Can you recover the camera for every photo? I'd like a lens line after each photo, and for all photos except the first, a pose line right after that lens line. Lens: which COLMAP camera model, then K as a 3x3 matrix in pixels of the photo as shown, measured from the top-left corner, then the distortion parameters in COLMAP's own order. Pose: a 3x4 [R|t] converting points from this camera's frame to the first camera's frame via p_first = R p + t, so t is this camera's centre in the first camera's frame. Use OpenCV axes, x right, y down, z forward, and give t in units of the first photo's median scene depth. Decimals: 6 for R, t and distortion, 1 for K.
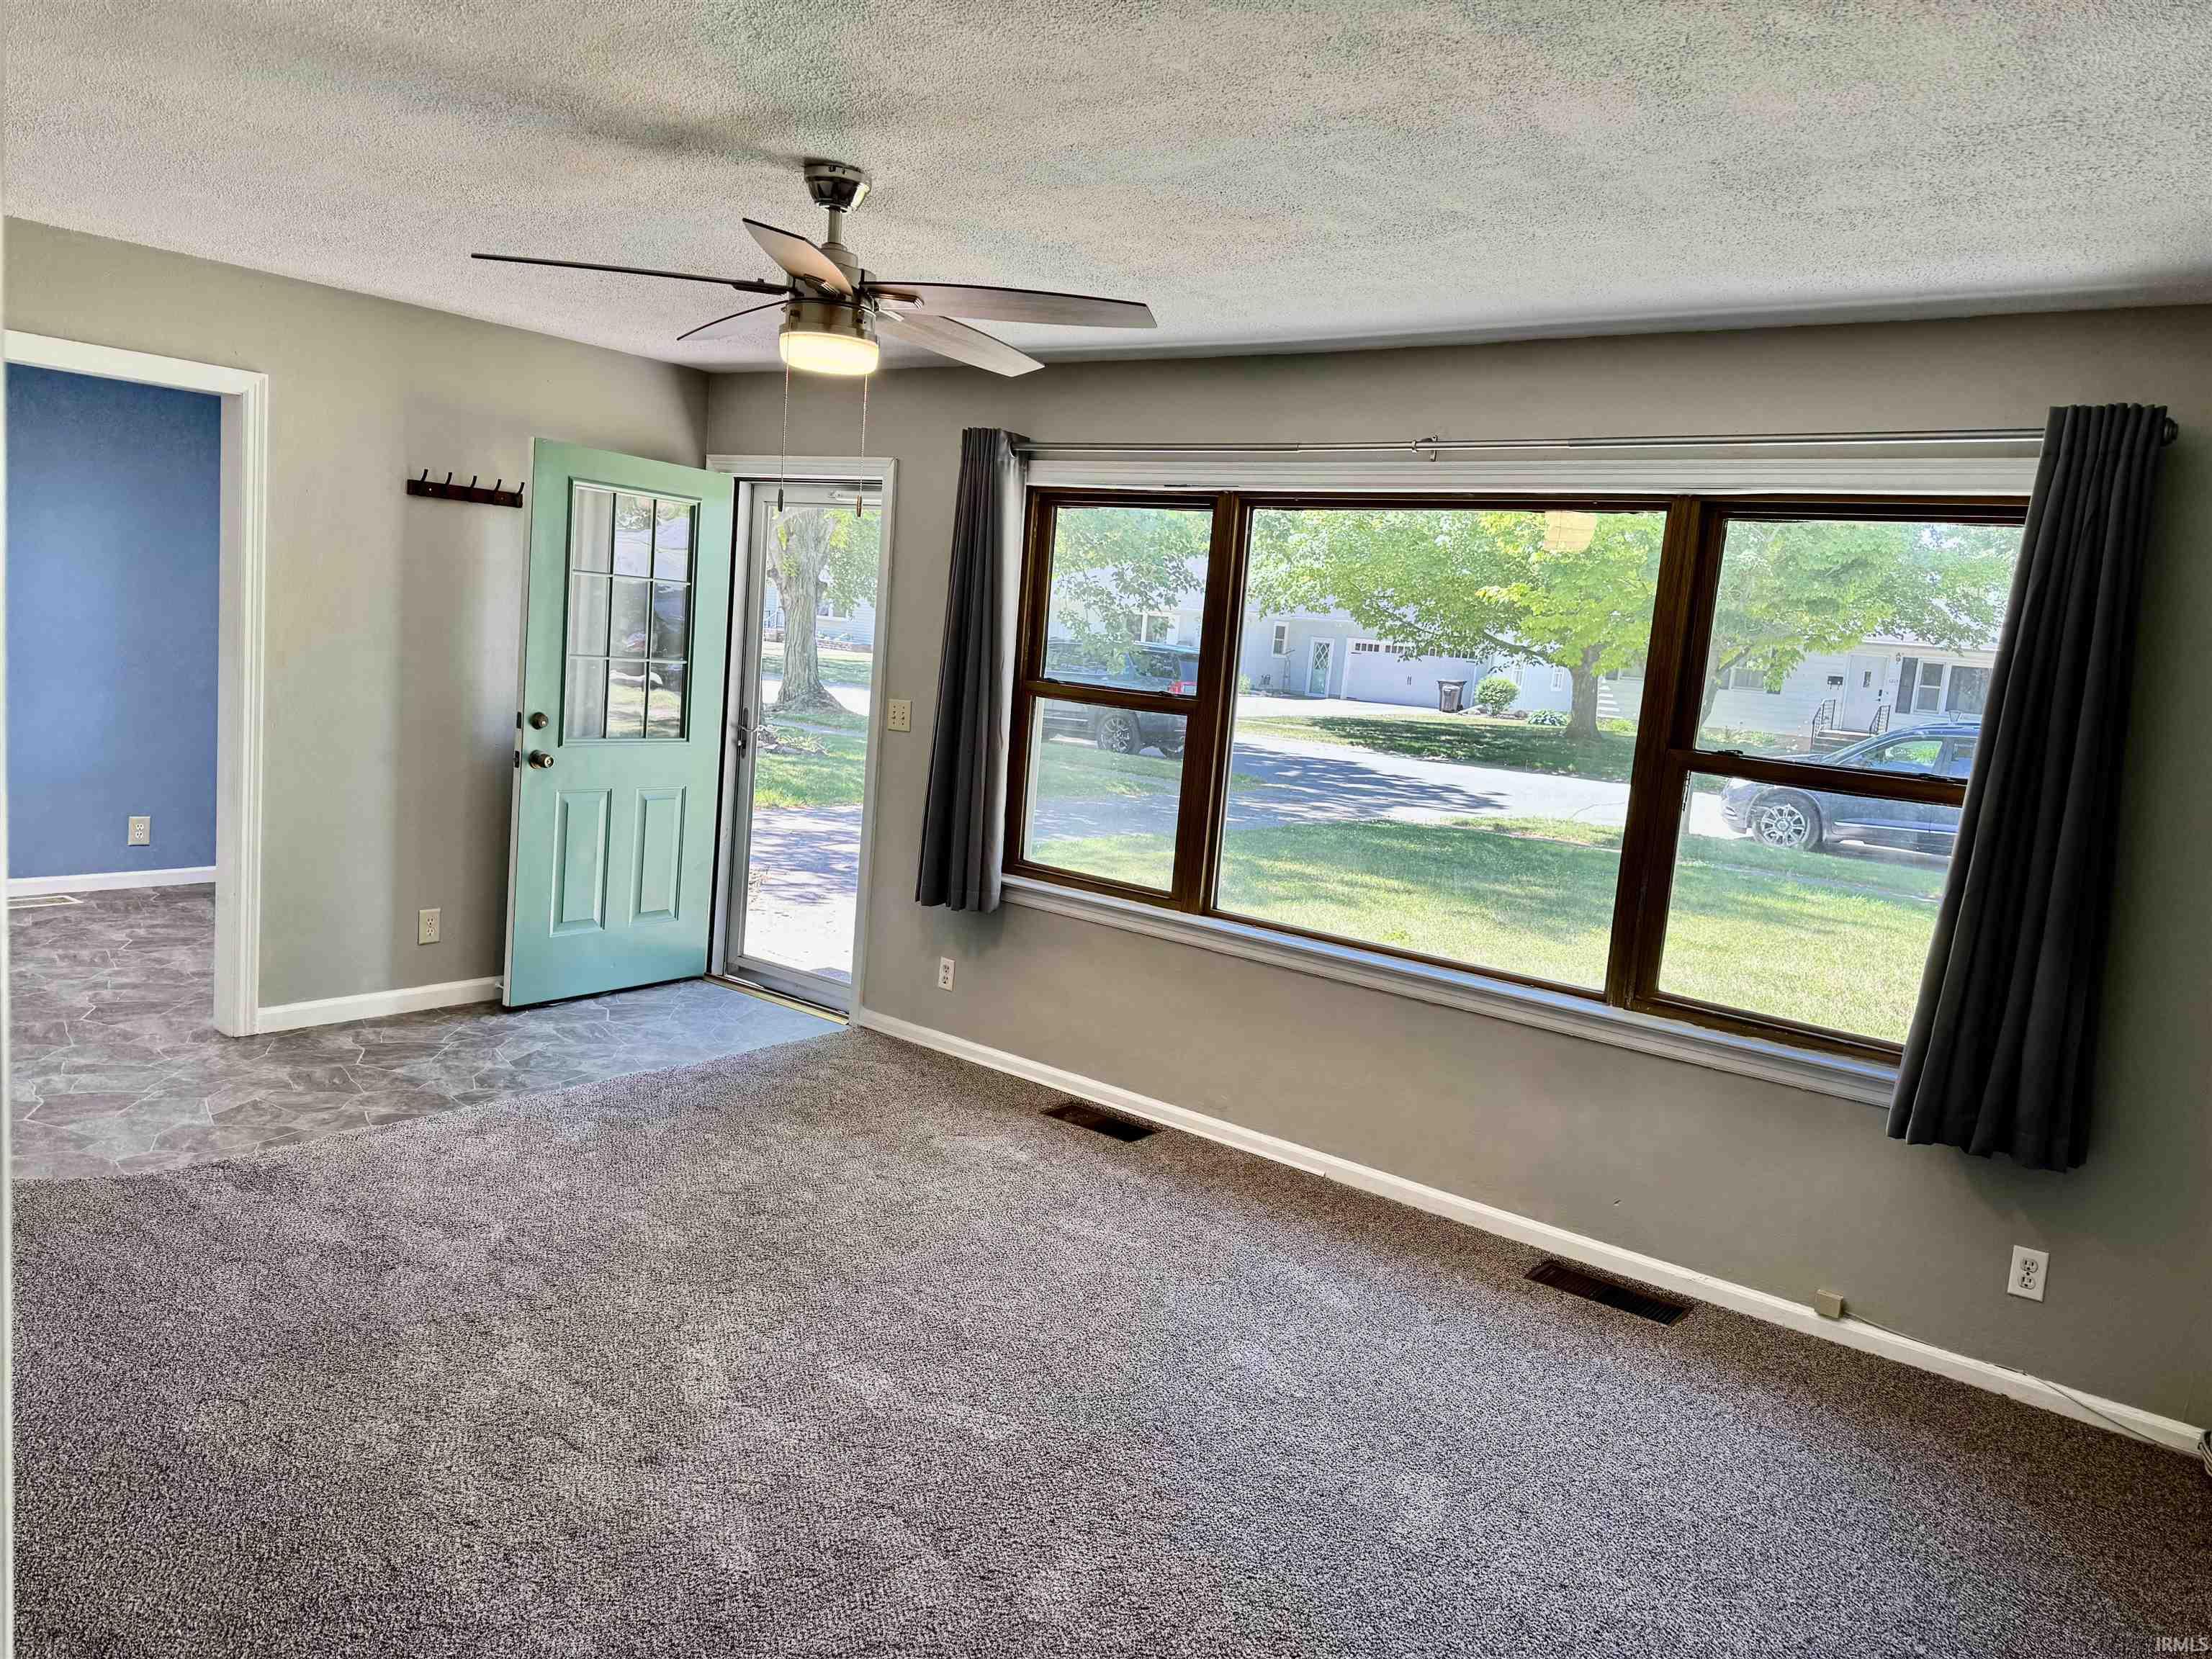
lens RADIAL K [[1589.3, 0, 1048.7], [0, 1589.3, 825.9], [0, 0, 1]] dist [0.068487, 0.000179]
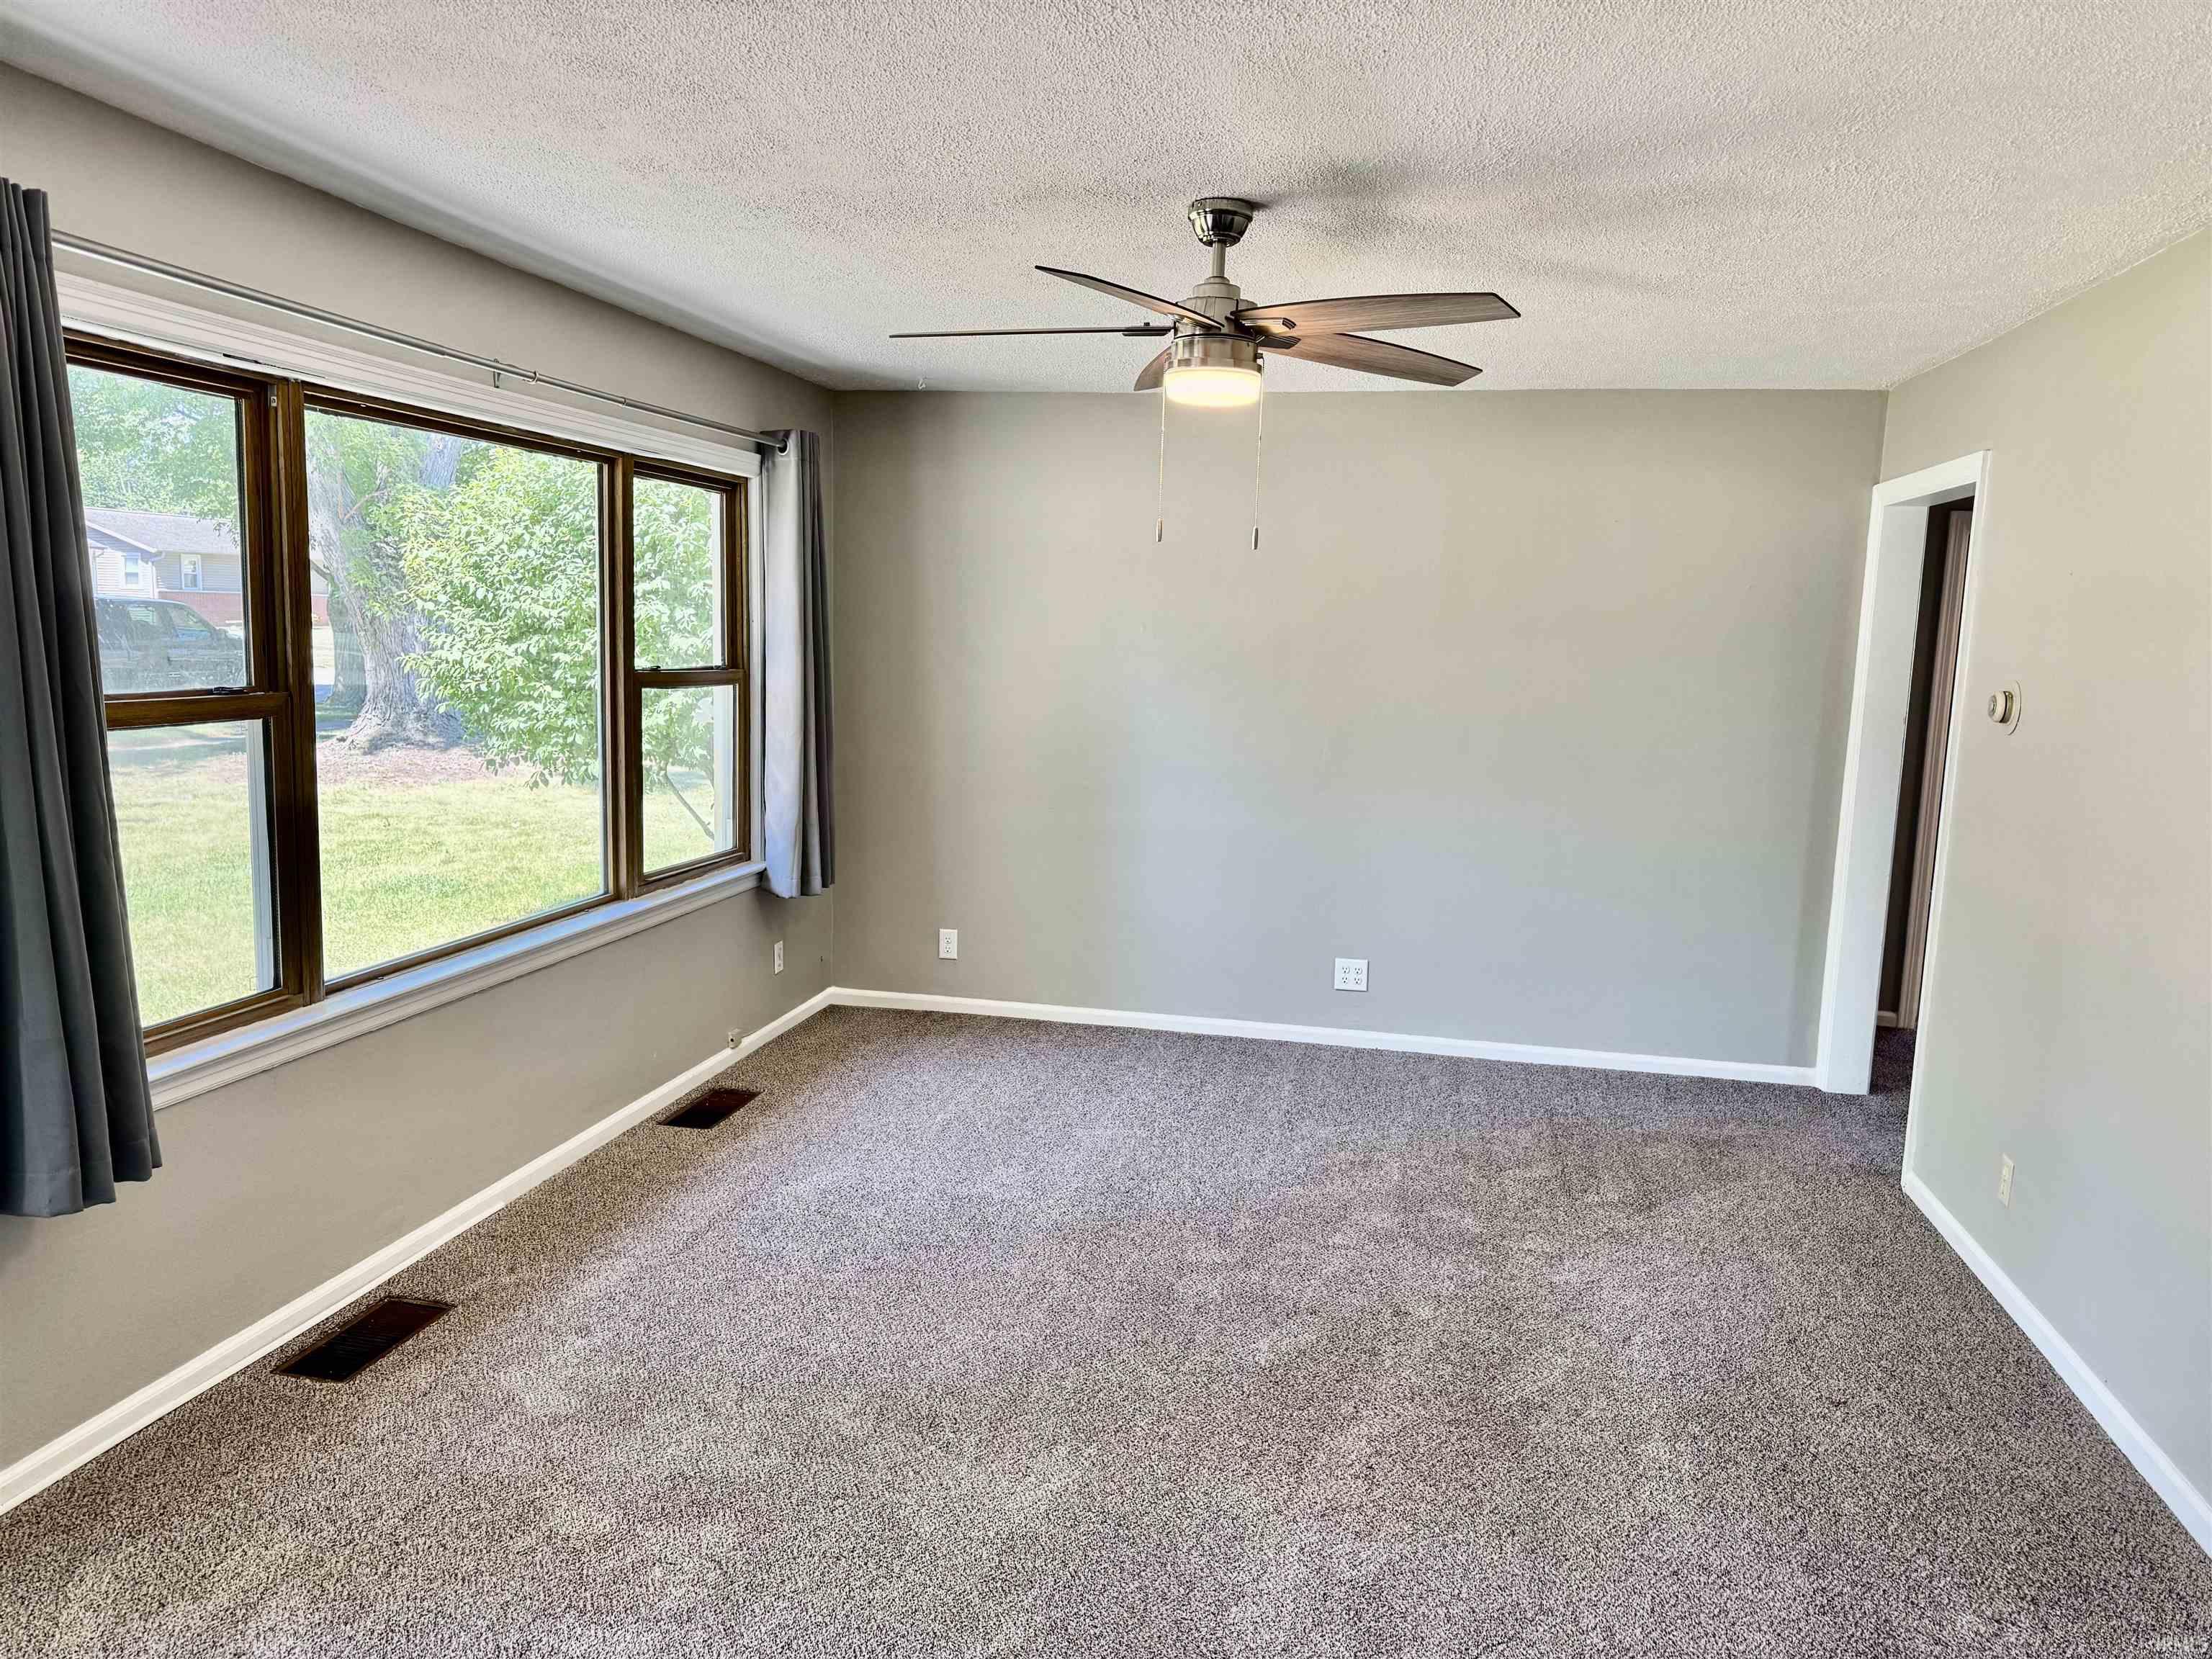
lens RADIAL K [[1524.8, 0, 1106.0], [0, 1524.8, 829.5], [0, 0, 1]] dist [0.065720, 0.000522]
pose [[-0.445442, -0.215425, 0.869007, -0.606662], [0.051022, 0.962935, 0.264864, -0.170409], [-0.893856, 0.162320, -0.417941, 0.928058]]
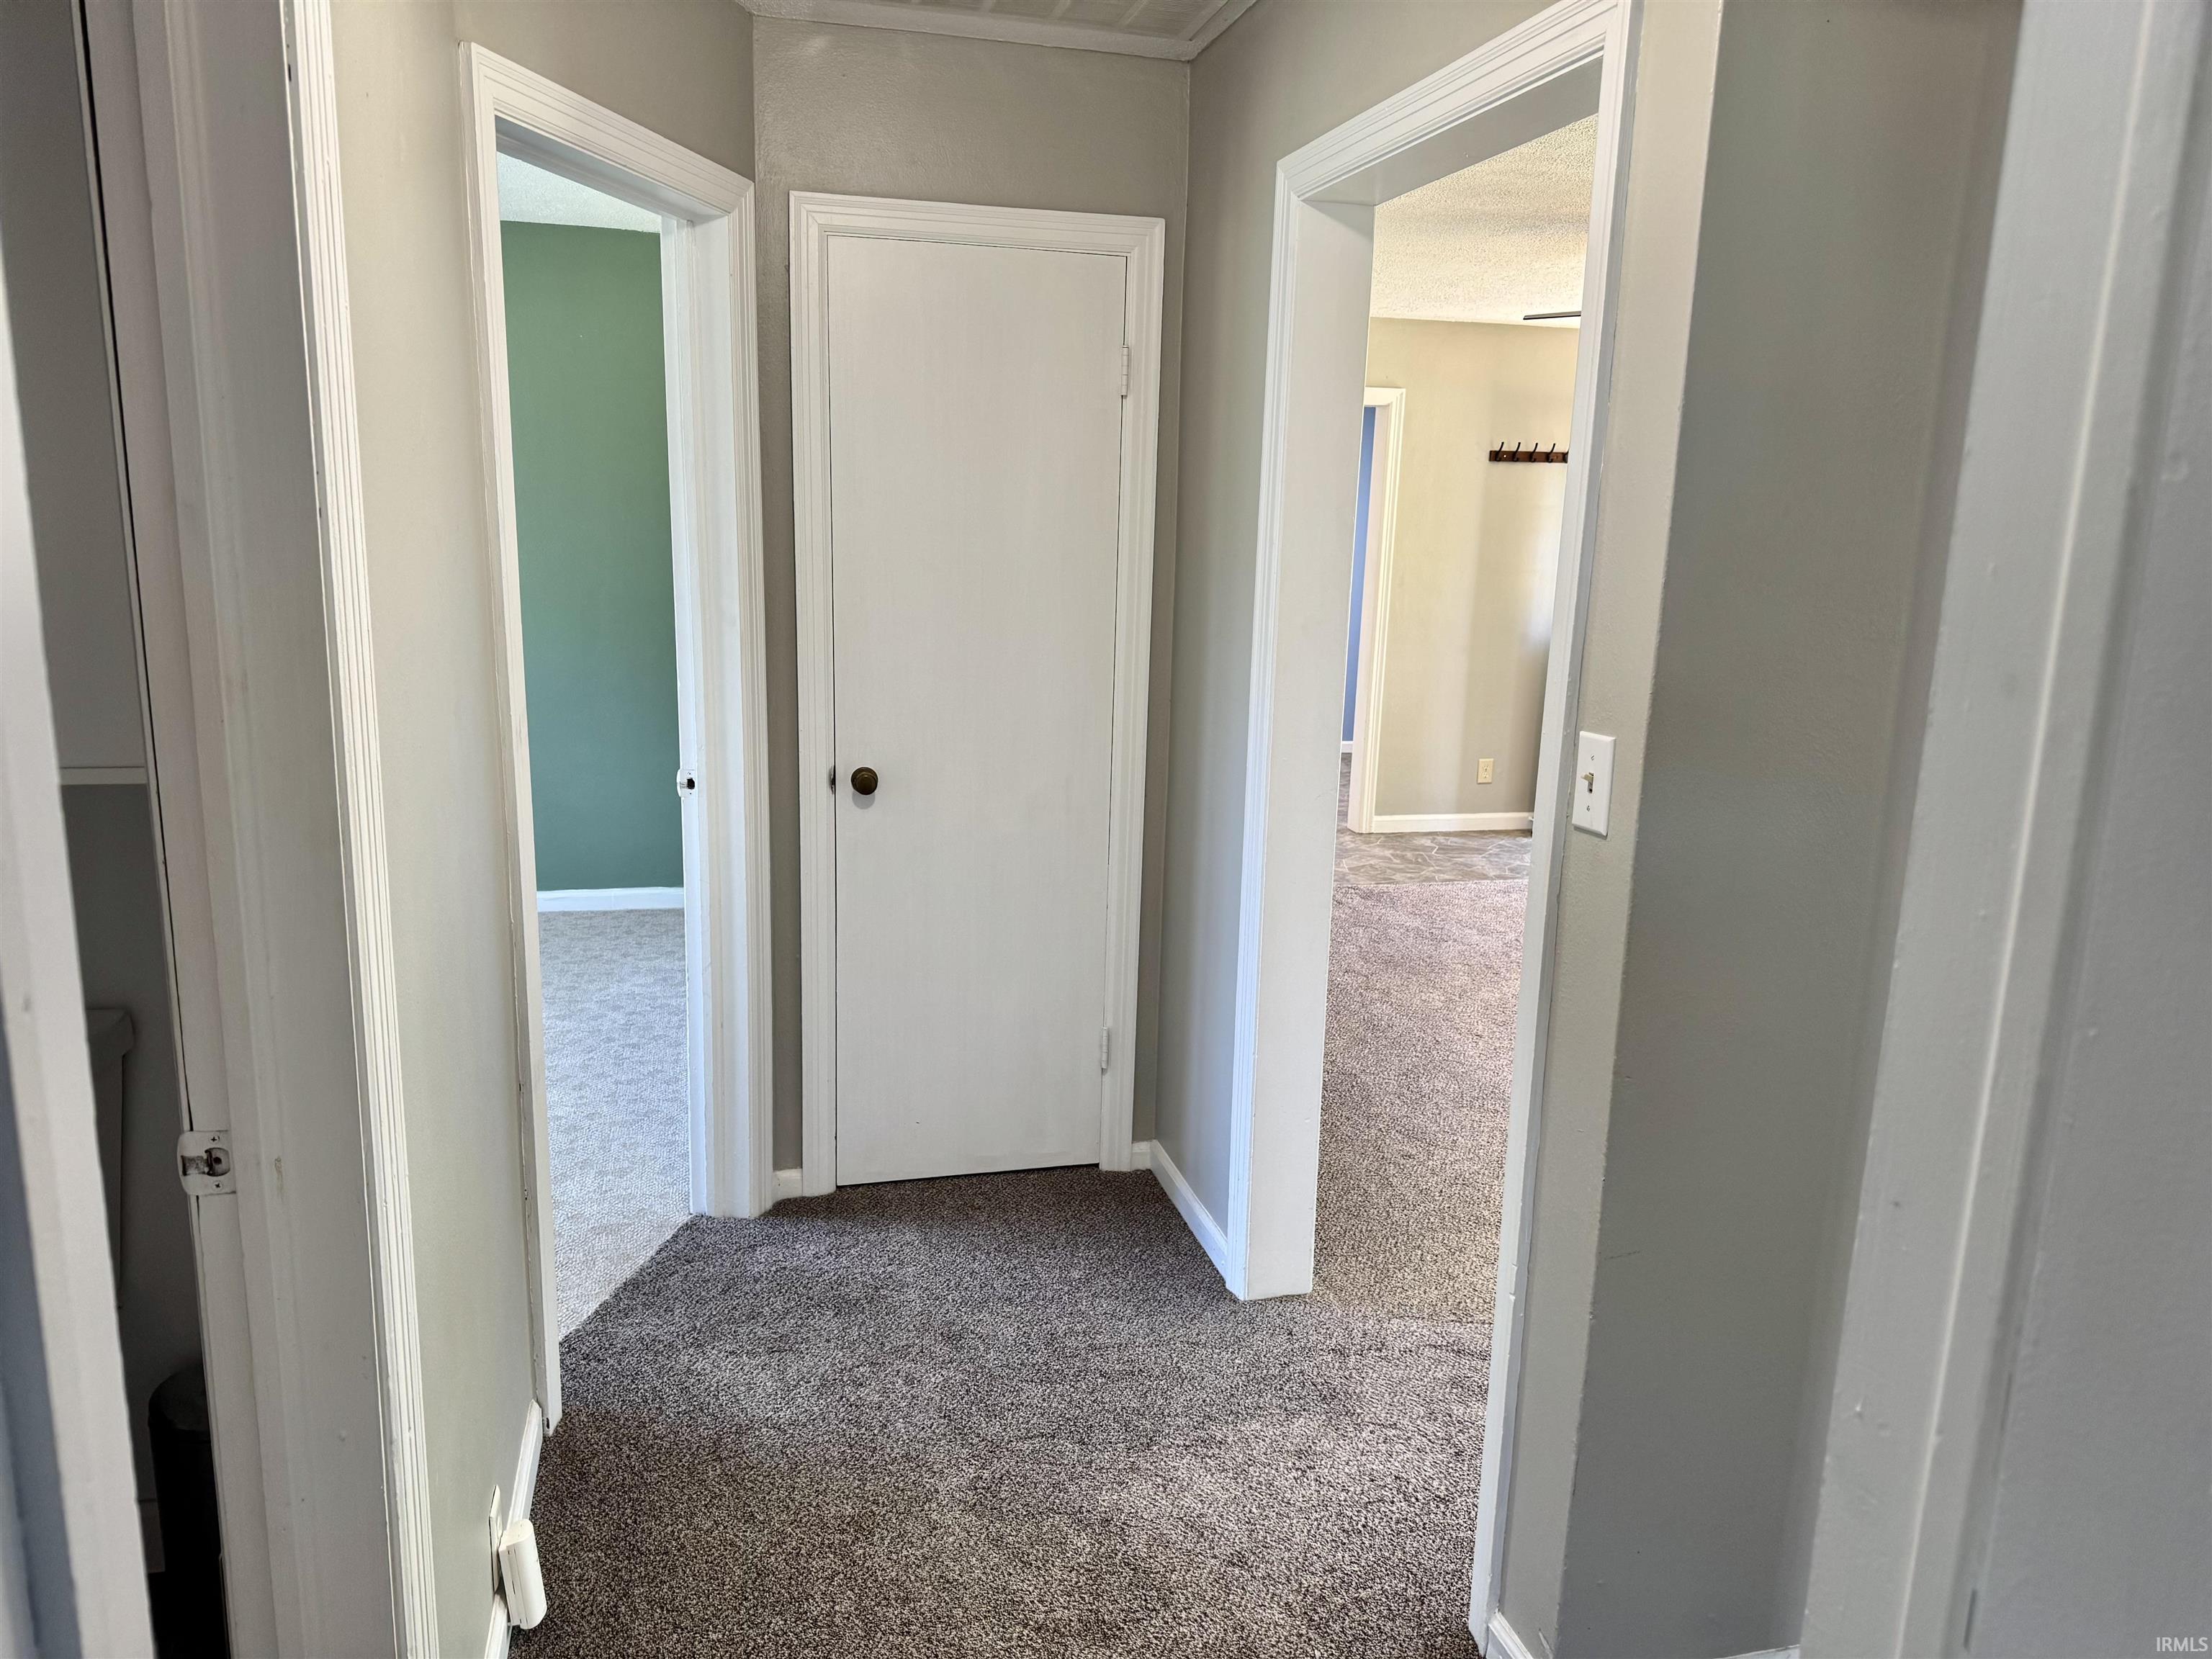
lens RADIAL K [[1524.8, 0, 1106.0], [0, 1524.8, 829.5], [0, 0, 1]] dist [0.065720, 0.000522]
pose [[0.809705, 0.063898, -0.583348, 0.151478], [-0.043890, 0.997864, 0.048381, 0.073342], [0.585194, -0.013571, 0.810780, -0.326538]]
